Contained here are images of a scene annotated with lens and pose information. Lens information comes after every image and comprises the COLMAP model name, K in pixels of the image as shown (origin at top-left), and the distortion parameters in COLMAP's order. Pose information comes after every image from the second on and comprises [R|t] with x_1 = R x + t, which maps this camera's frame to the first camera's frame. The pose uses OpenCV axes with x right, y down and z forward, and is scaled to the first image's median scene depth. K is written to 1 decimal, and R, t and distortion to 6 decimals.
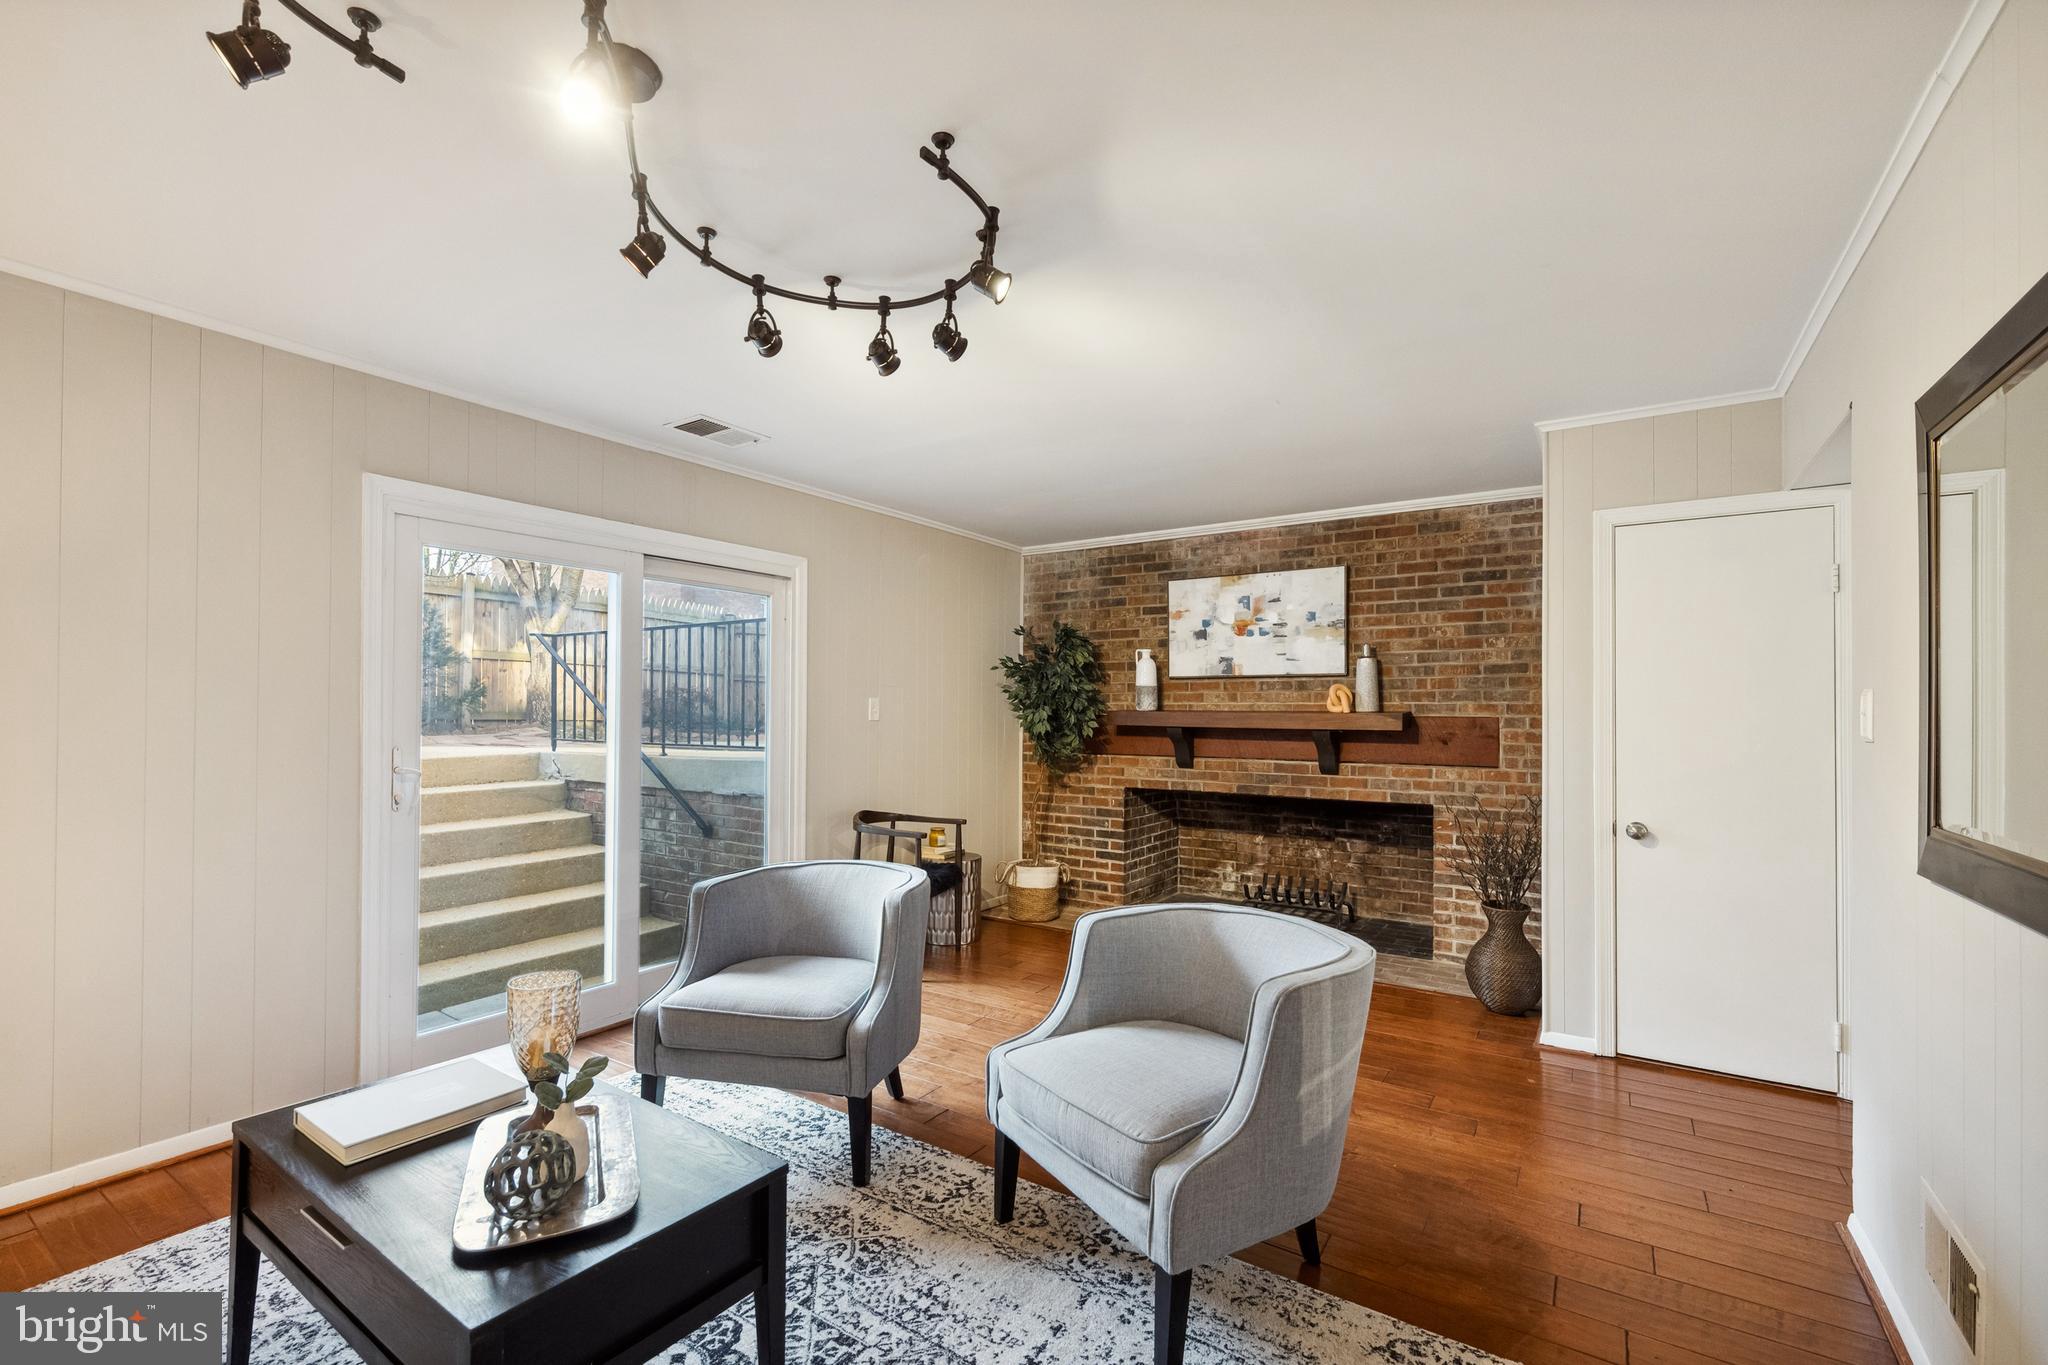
lens RADIAL K [[864.9, 0, 1014.6], [0, 864.9, 706.7], [0, 0, 1]] dist [-0.000722, -0.000251]
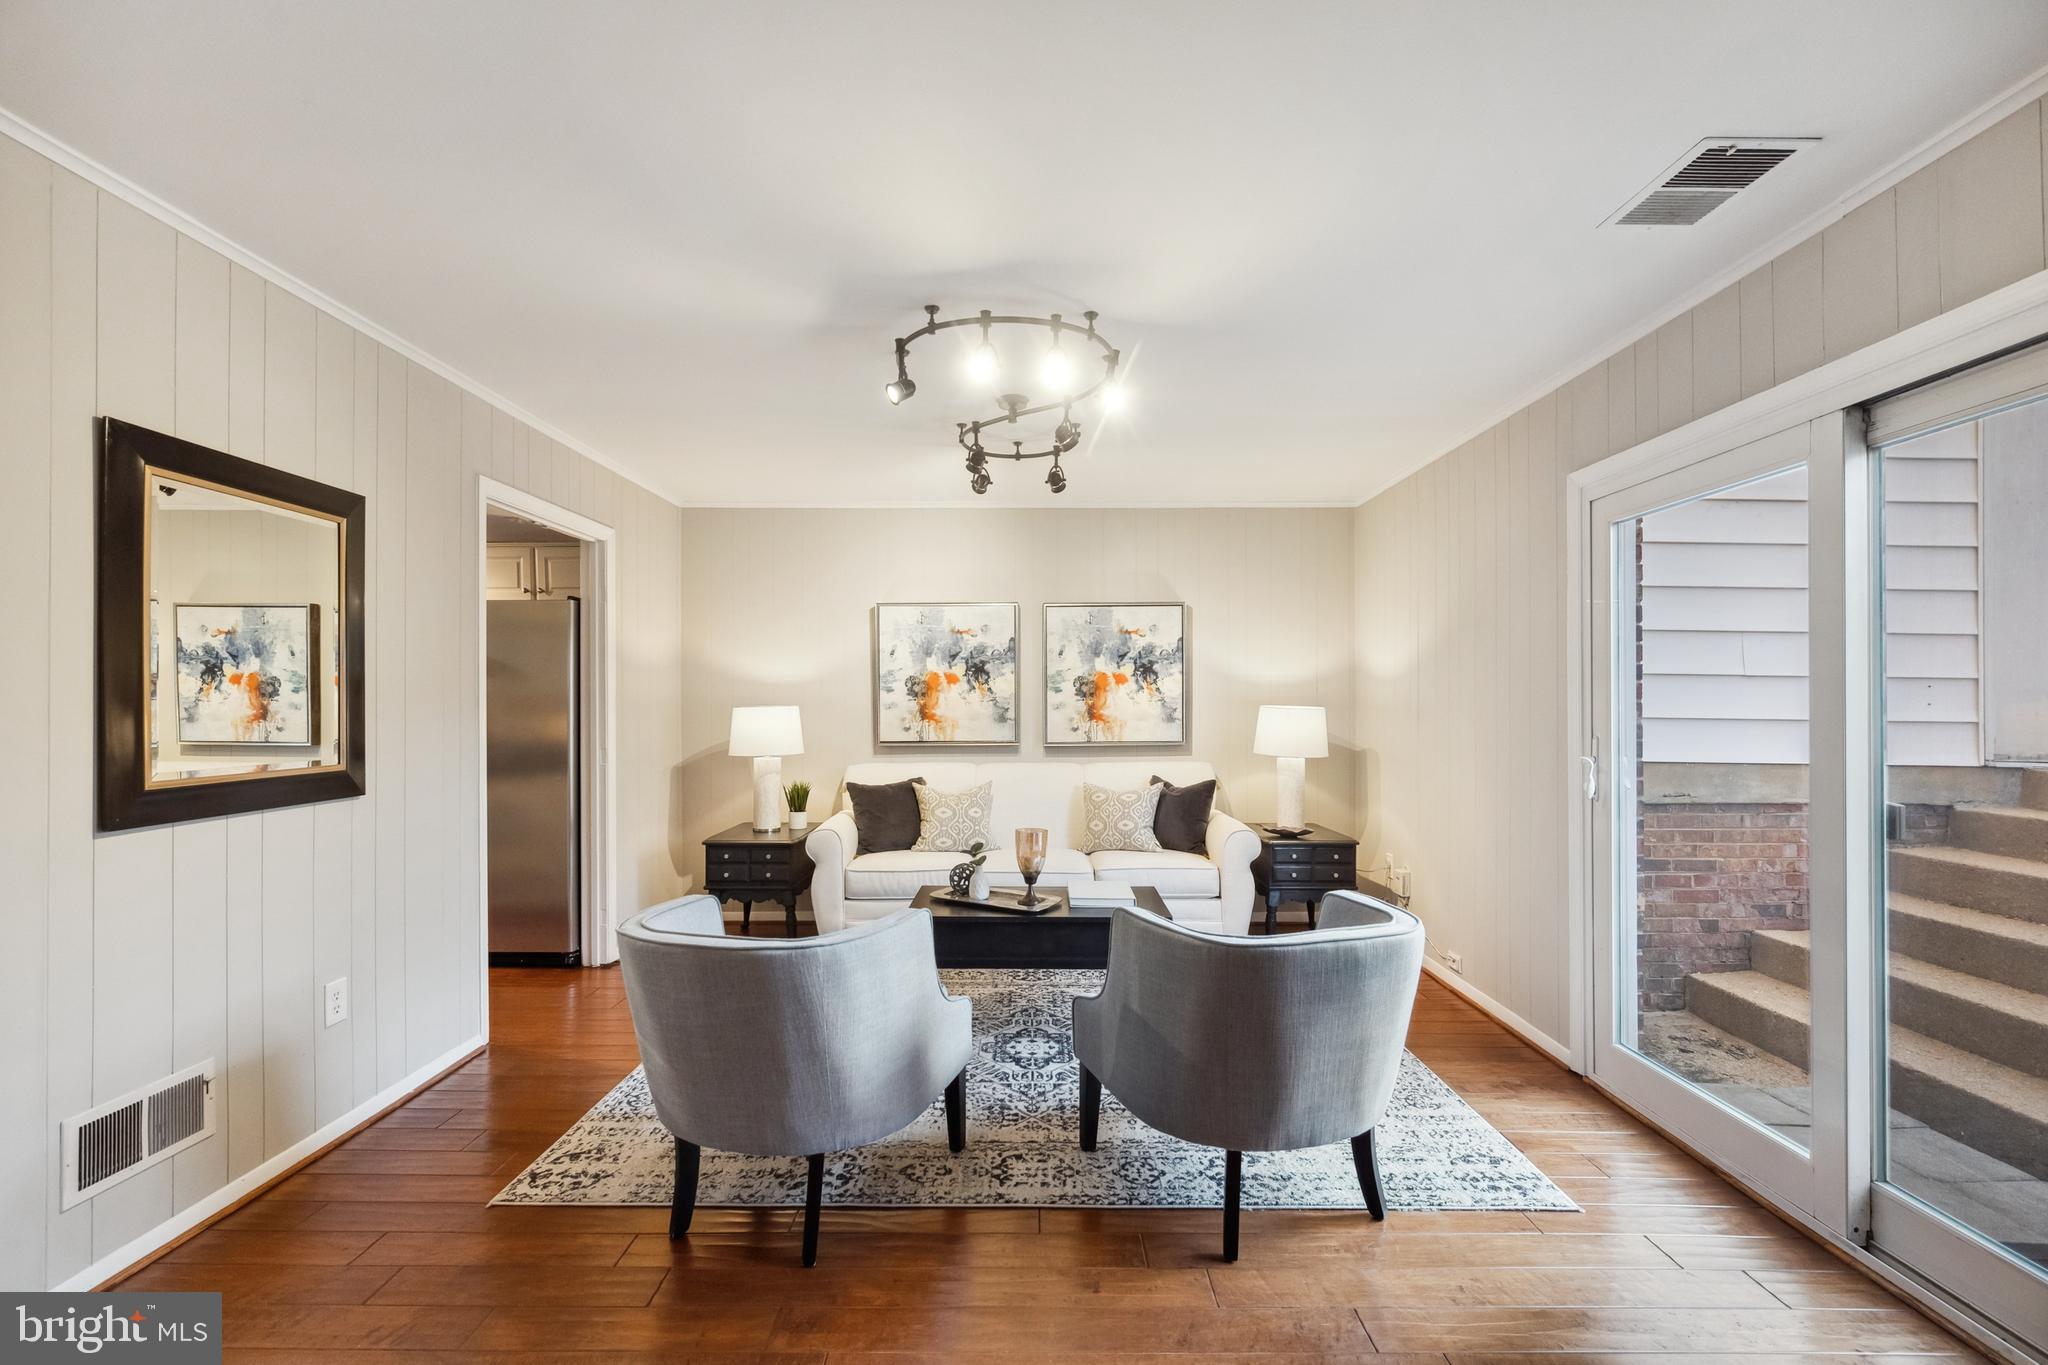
lens RADIAL K [[864.9, 0, 1037.4], [0, 864.9, 700.5], [0, 0, 1]] dist [-0.000722, -0.000251]
pose [[-0.823294, -0.008638, -0.567549, 0.217659], [-0.000749, 0.999900, -0.014132, 0.011746], [0.567614, -0.011210, -0.823219, 0.845619]]
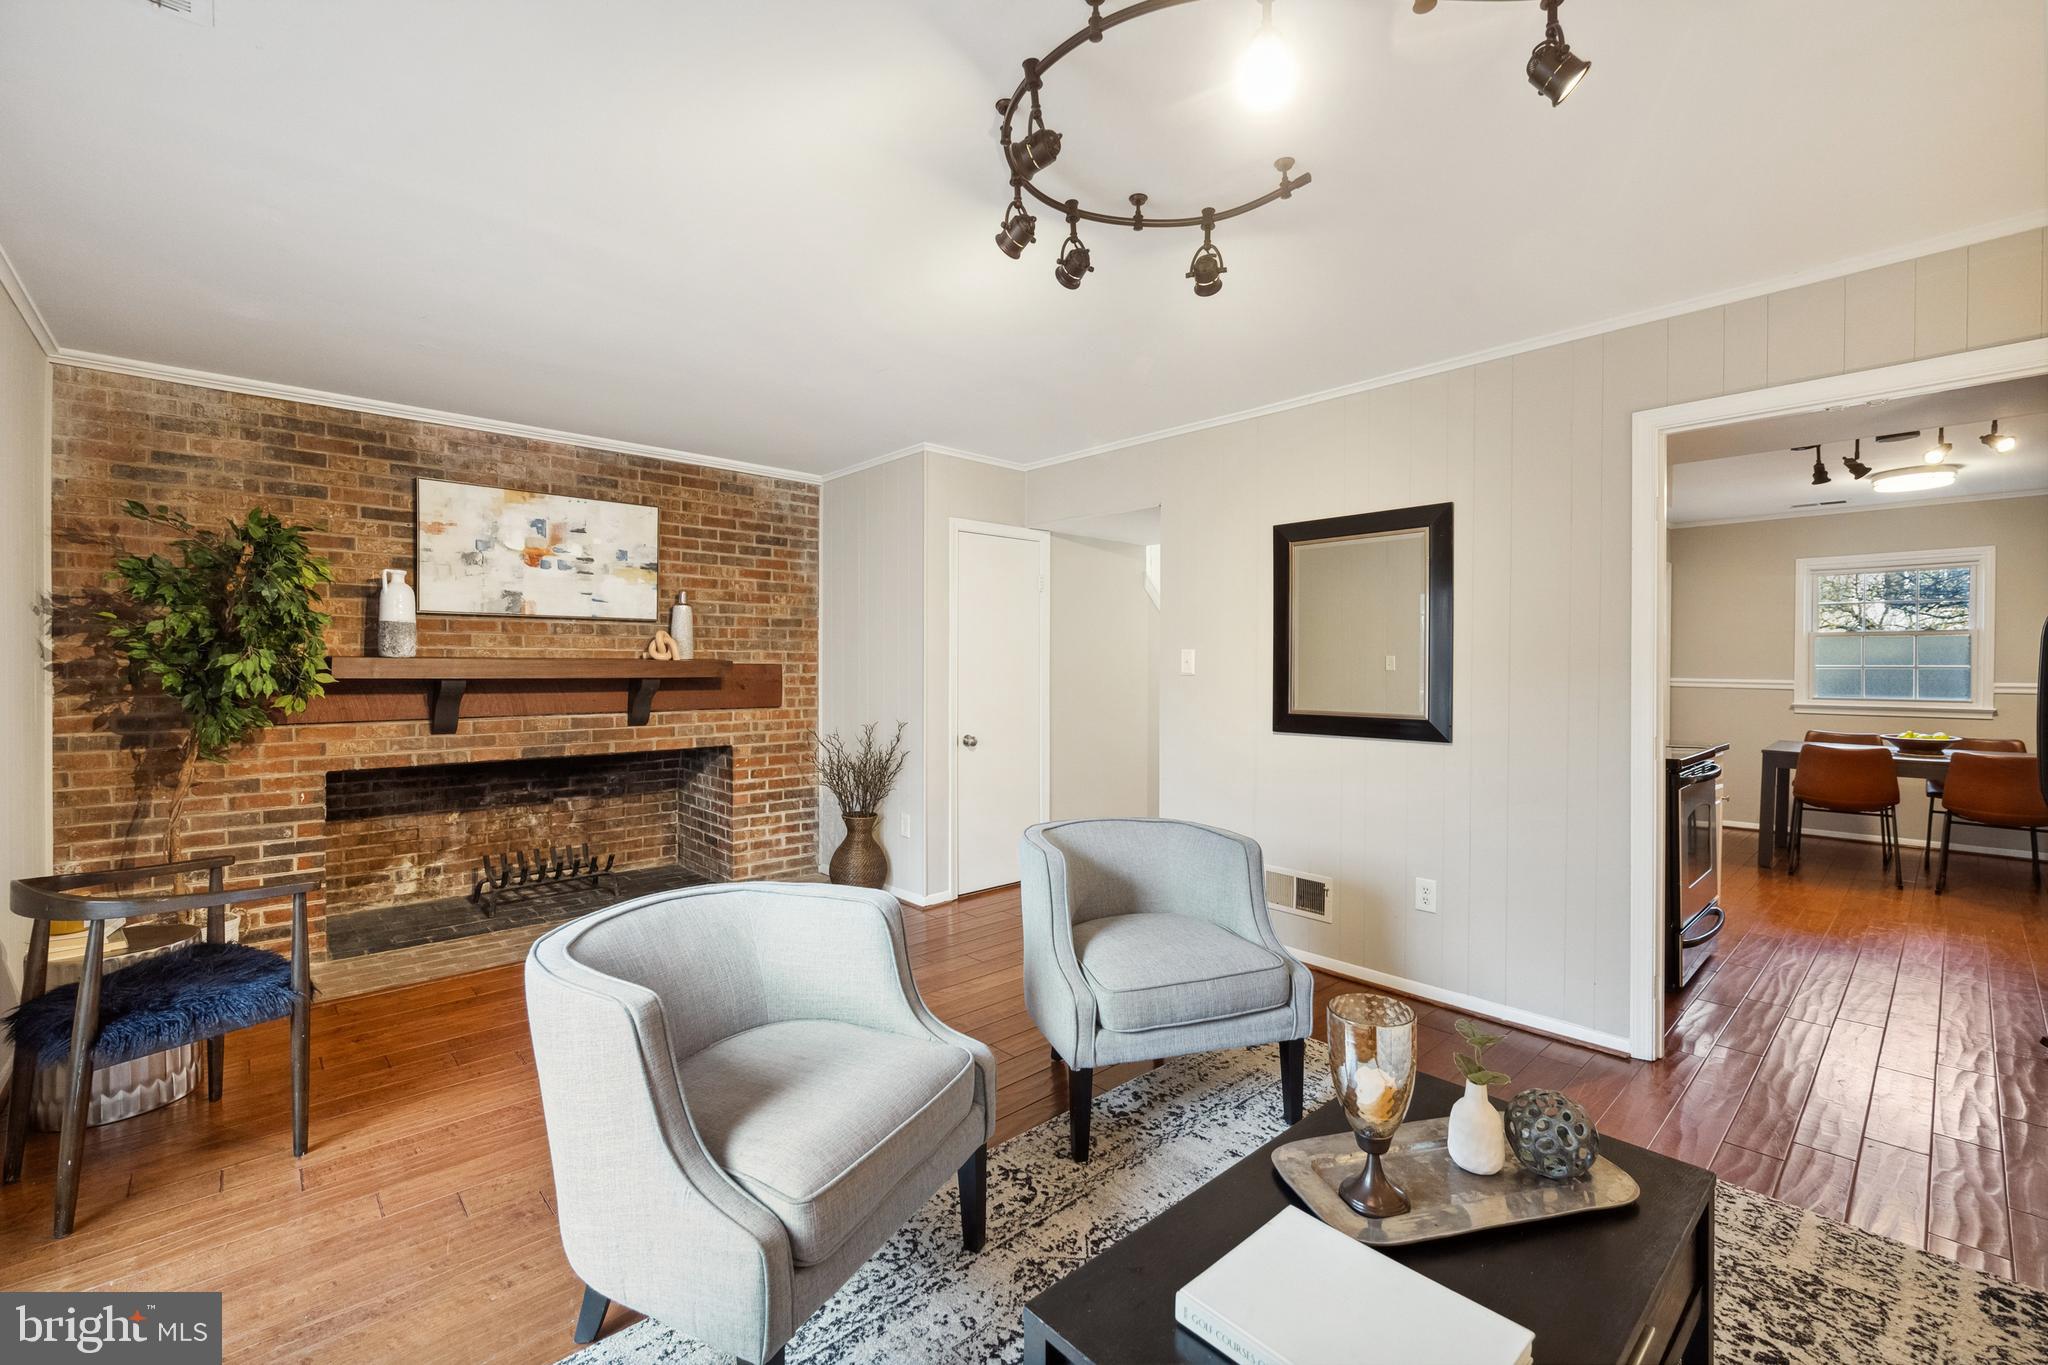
lens RADIAL K [[864.9, 0, 1022.0], [0, 864.9, 671.8], [0, 0, 1]] dist [-0.000722, -0.000251]
pose [[0.235990, -0.014101, 0.971653, -0.435276], [-0.008652, 0.999825, 0.016611, 0.000406], [-0.971717, -0.012326, 0.235827, 0.356658]]
